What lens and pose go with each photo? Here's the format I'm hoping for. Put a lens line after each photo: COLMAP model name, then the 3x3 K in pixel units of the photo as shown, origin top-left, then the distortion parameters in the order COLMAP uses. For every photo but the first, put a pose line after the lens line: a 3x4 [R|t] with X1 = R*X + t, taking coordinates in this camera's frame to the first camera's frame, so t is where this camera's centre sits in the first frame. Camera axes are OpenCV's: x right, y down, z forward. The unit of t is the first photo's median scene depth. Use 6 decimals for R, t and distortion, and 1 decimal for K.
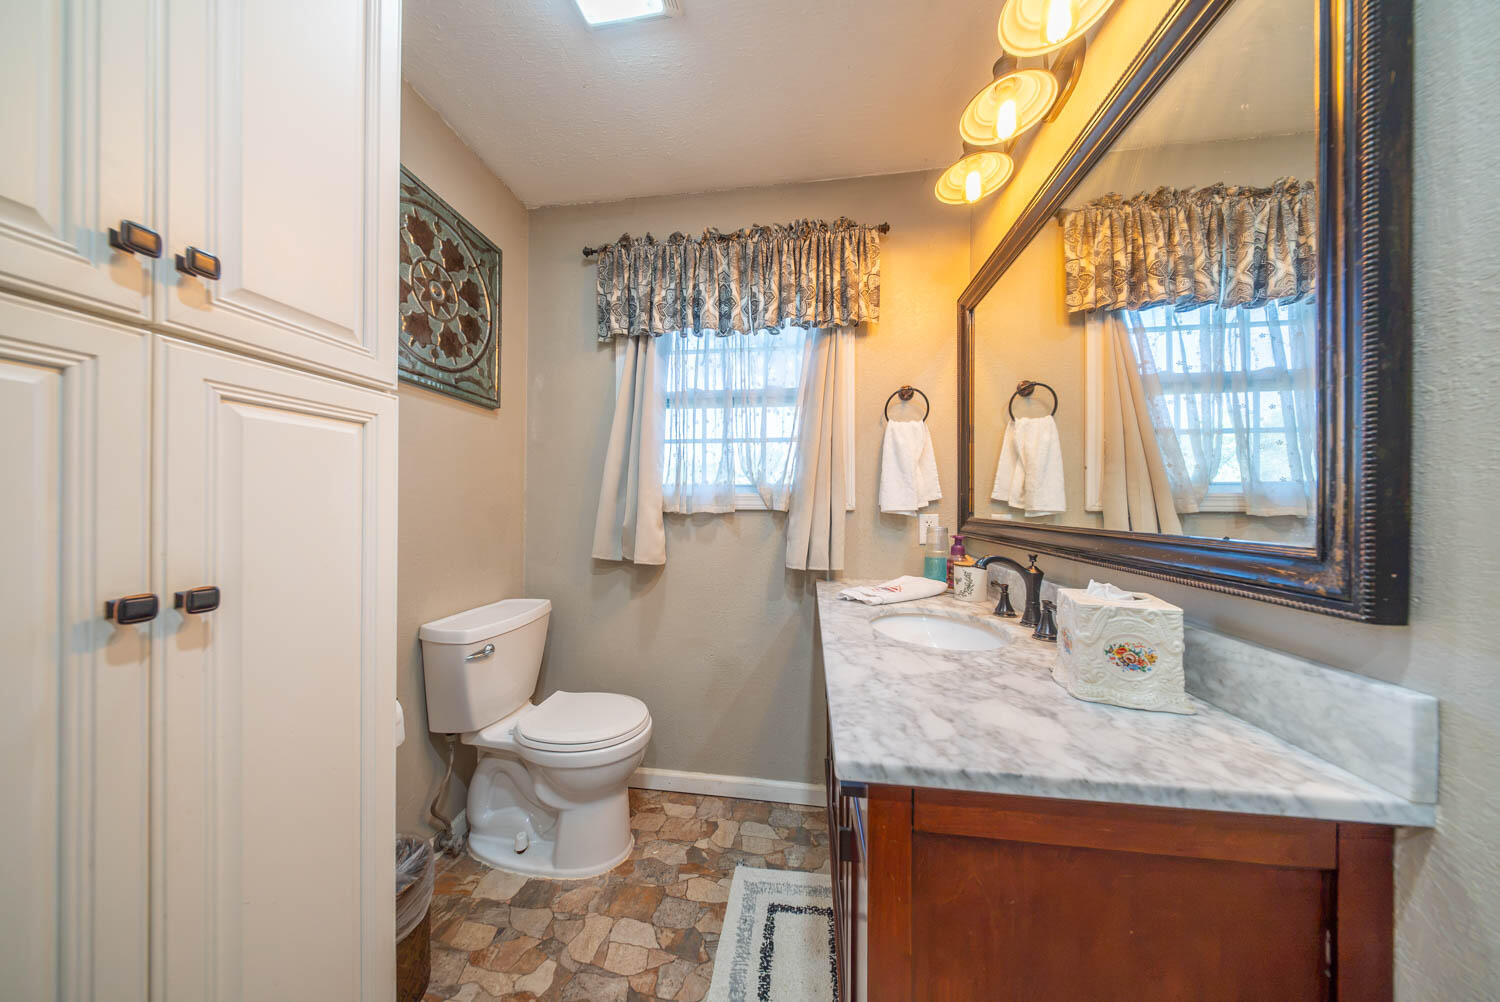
lens RADIAL K [[441.5, 0, 747.7], [0, 441.5, 506.5], [0, 0, 1]] dist [0.001922, -0.001599]
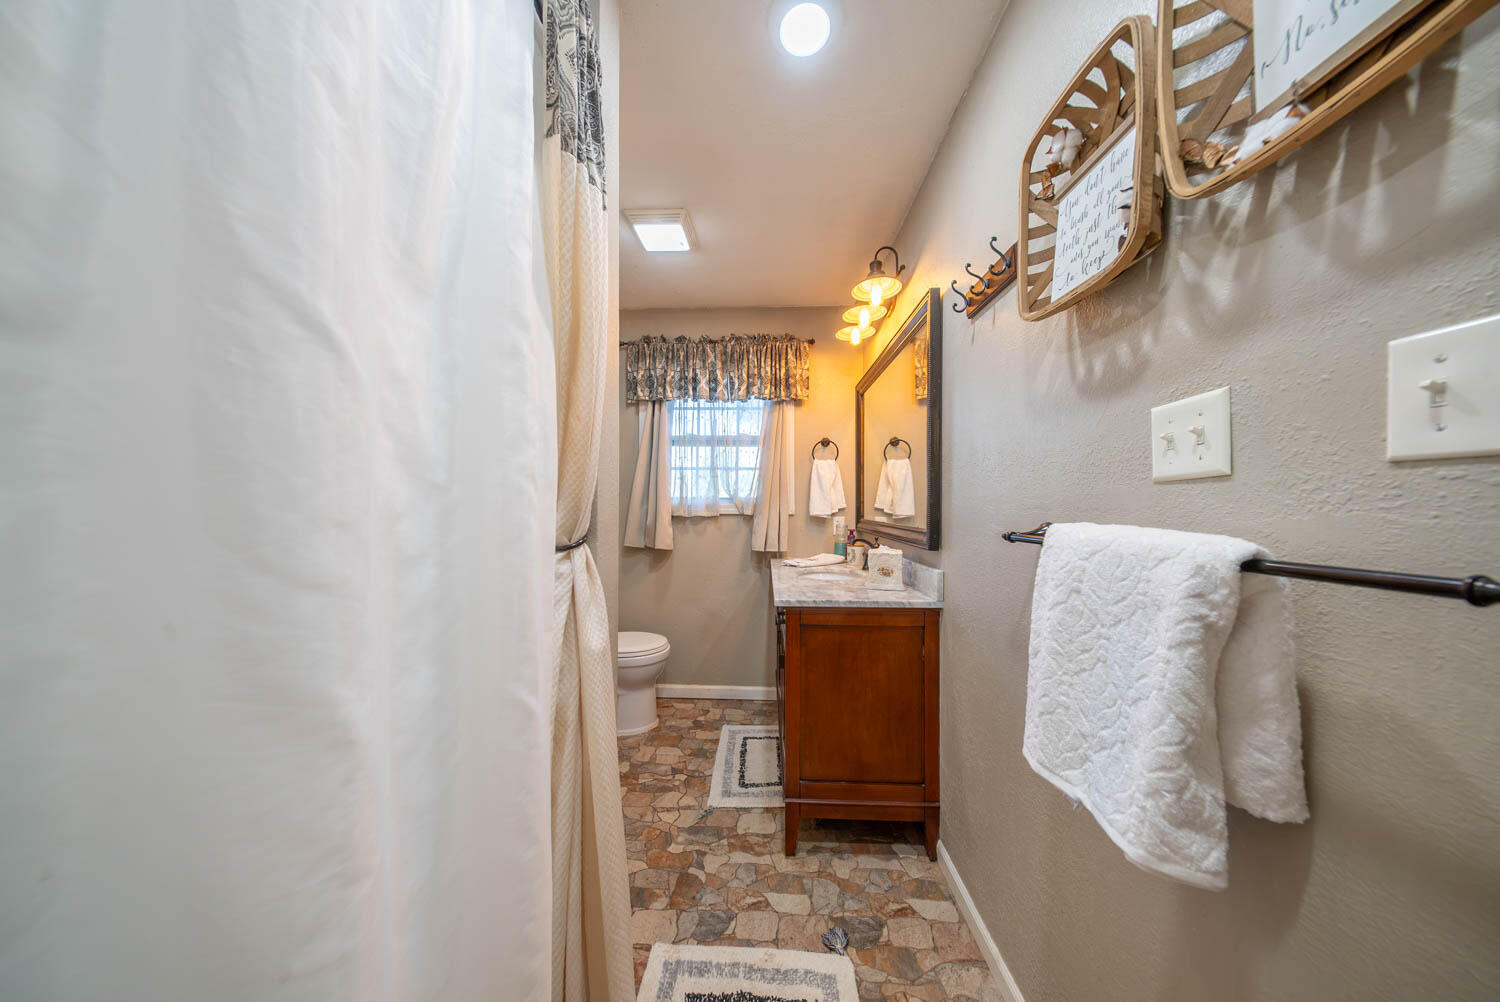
lens RADIAL K [[441.5, 0, 748.8], [0, 441.5, 506.0], [0, 0, 1]] dist [0.001922, -0.001599]
pose [[0.995280, 0.000913, 0.097041, -0.079684], [-0.000599, 0.999994, -0.003275, -0.016993], [-0.097044, 0.003201, 0.995275, -0.594921]]
